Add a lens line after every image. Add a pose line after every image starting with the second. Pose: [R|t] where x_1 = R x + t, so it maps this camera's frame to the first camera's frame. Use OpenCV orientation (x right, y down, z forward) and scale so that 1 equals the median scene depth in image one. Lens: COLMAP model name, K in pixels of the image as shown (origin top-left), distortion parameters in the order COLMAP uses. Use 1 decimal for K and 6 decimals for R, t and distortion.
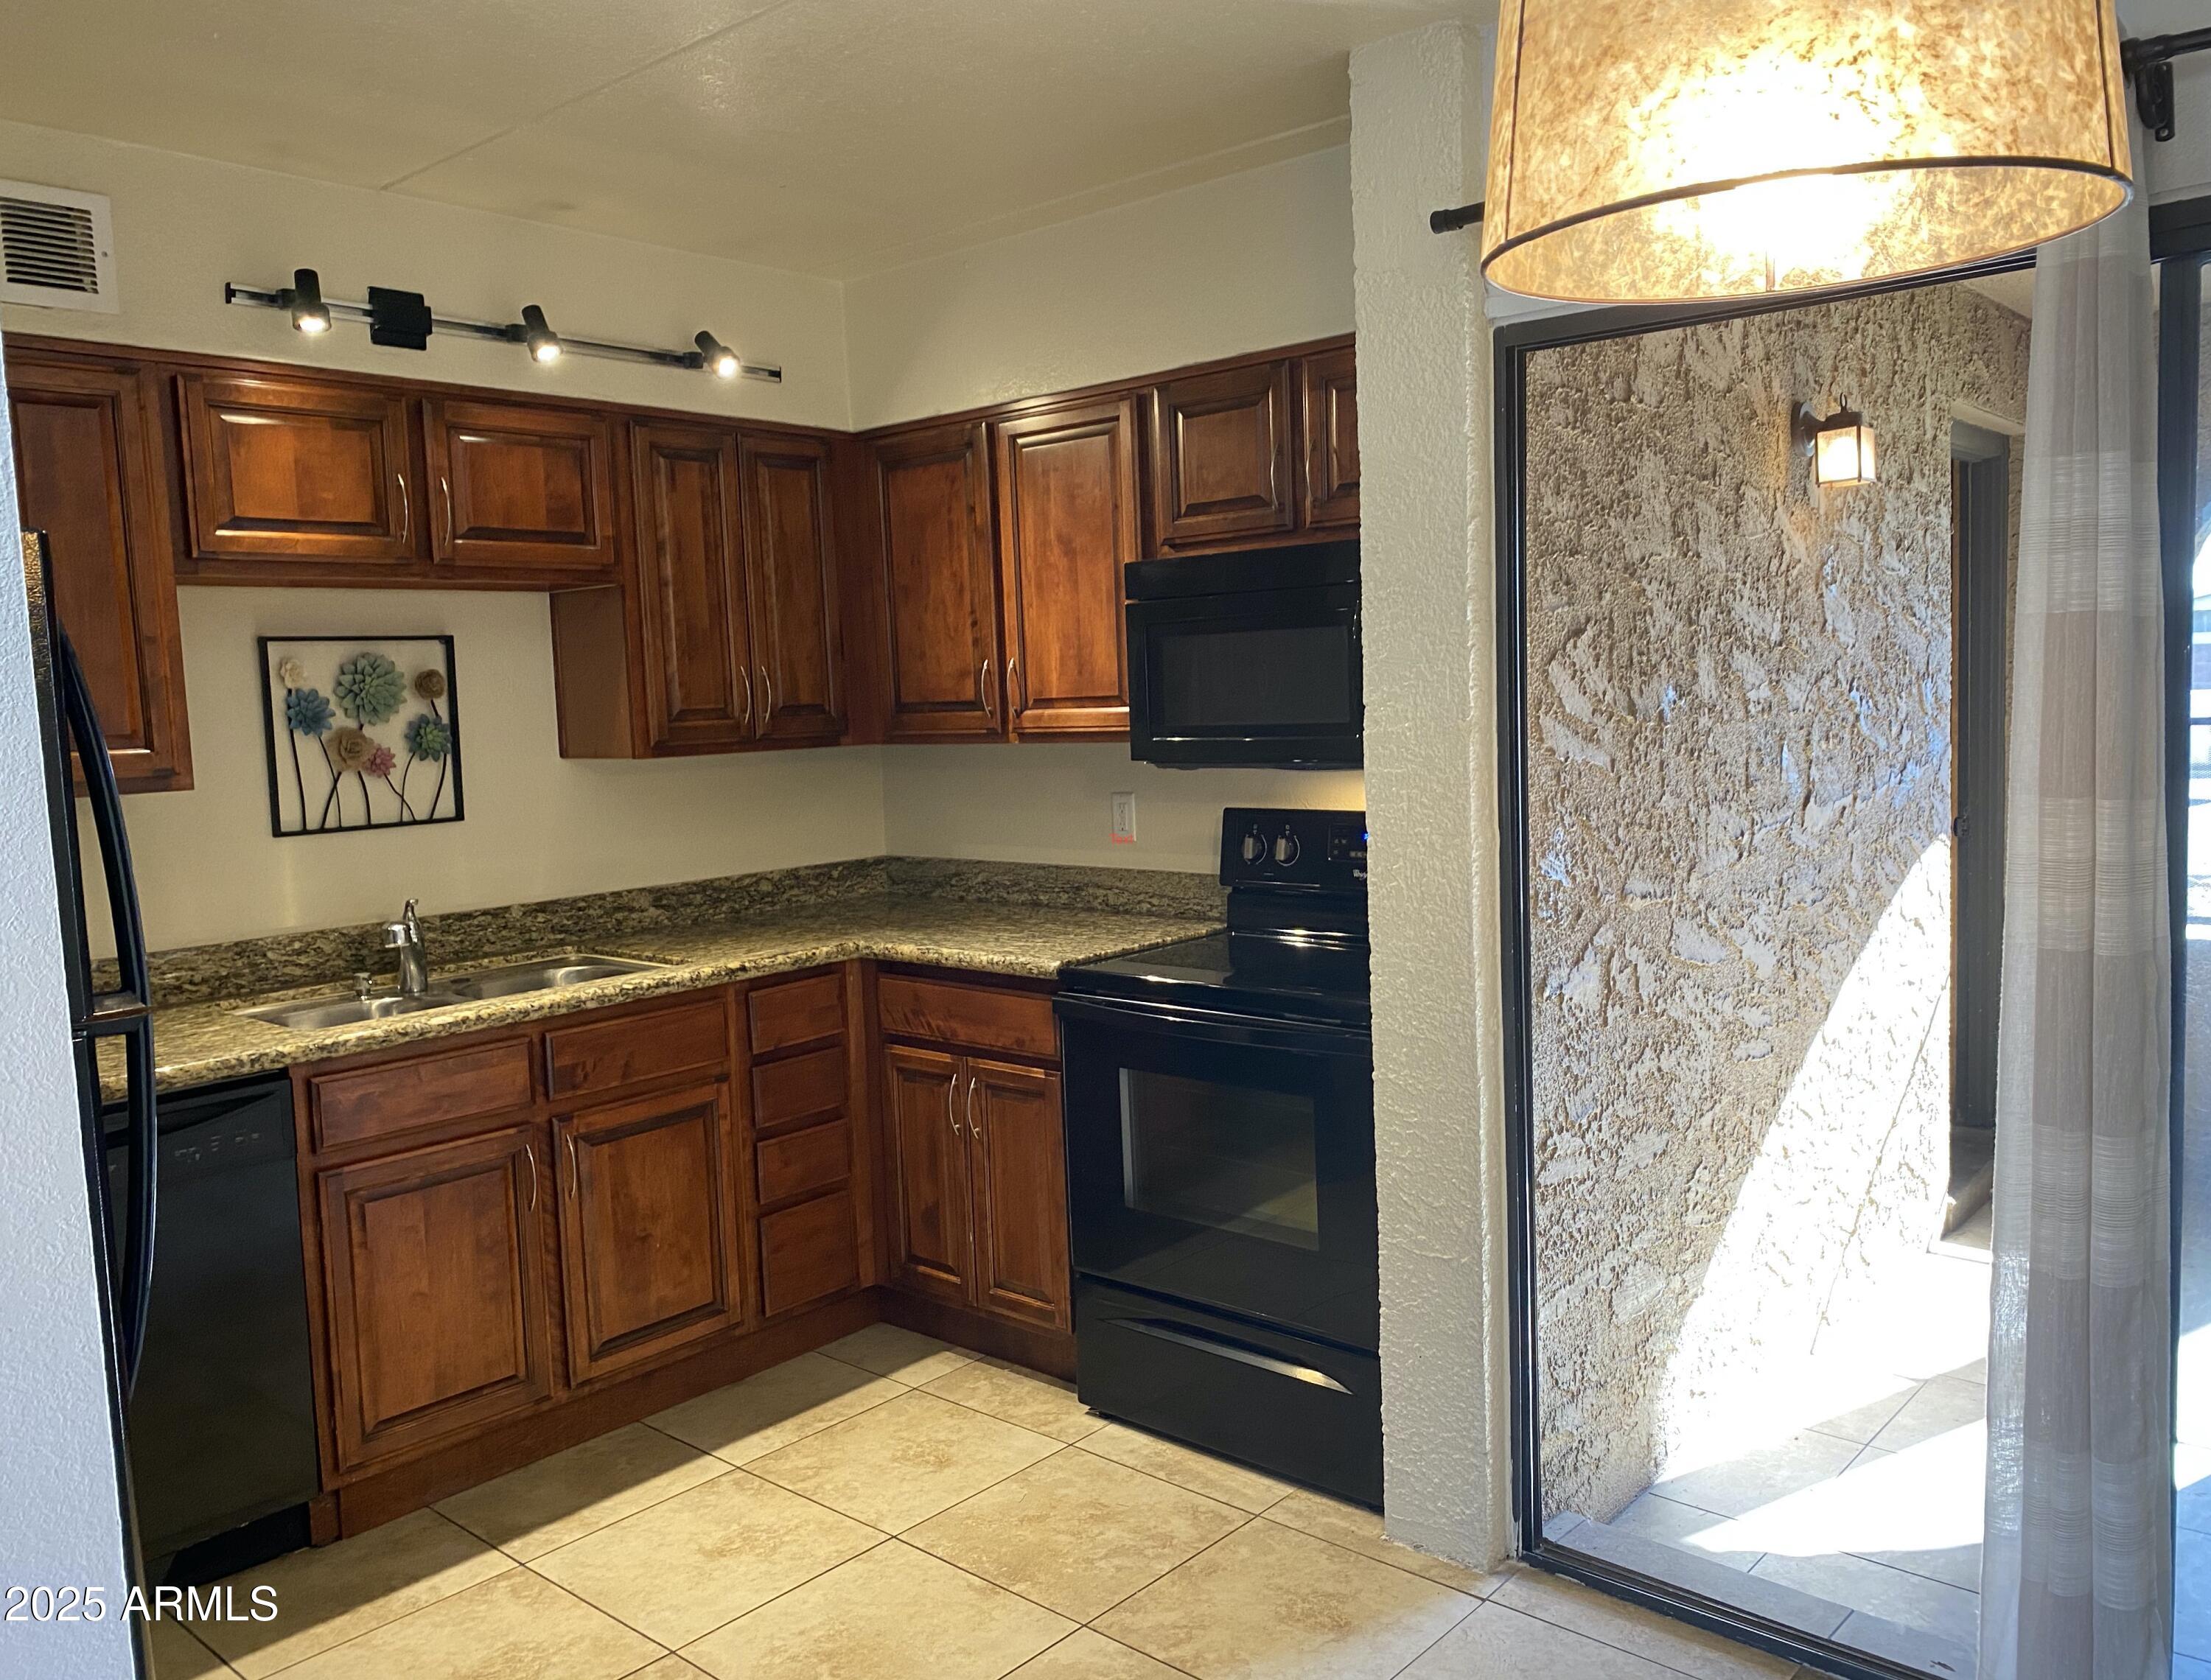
lens RADIAL K [[1749.3, 0, 1105.5], [0, 1749.3, 840.0], [0, 0, 1]] dist [0.052411, -0.007282]
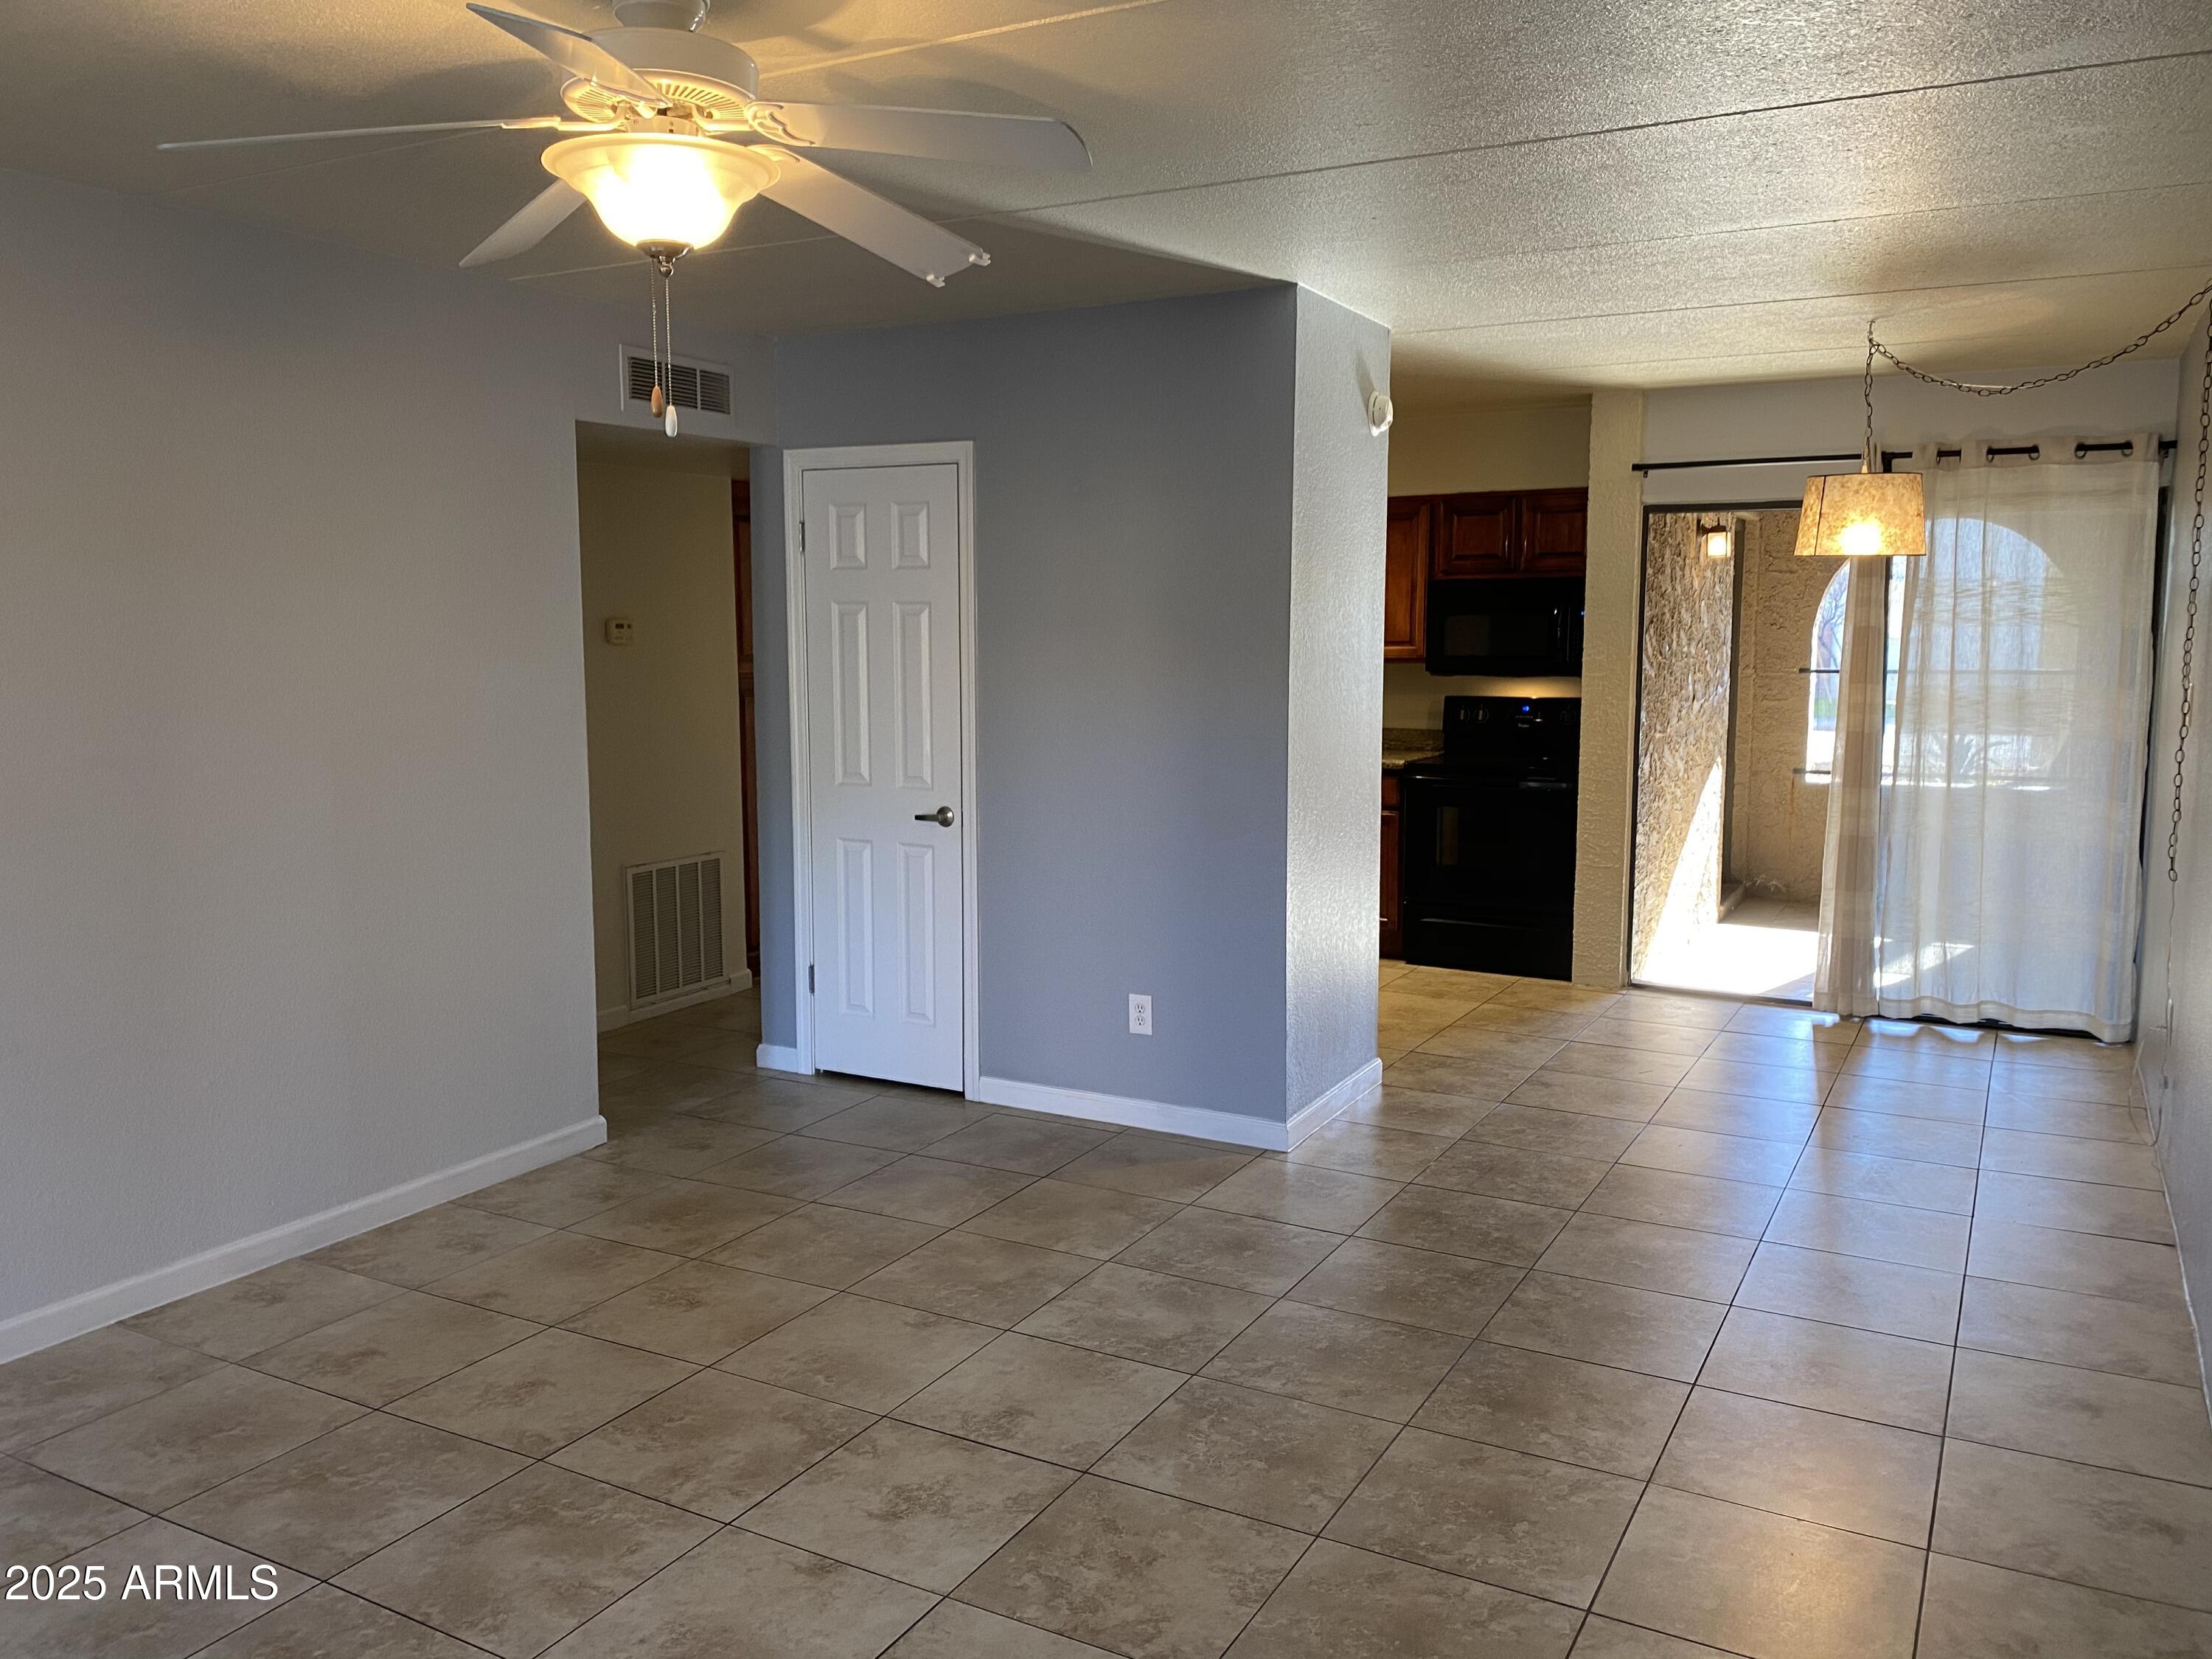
lens RADIAL K [[1663.5, 0, 1103.2], [0, 1663.5, 802.5], [0, 0, 1]] dist [0.099538, -0.167017]
pose [[0.974695, 0.009638, 0.223330, -0.848103], [-0.014463, 0.999696, 0.019976, 0.082492], [-0.223069, -0.022701, 0.974538, -0.951542]]
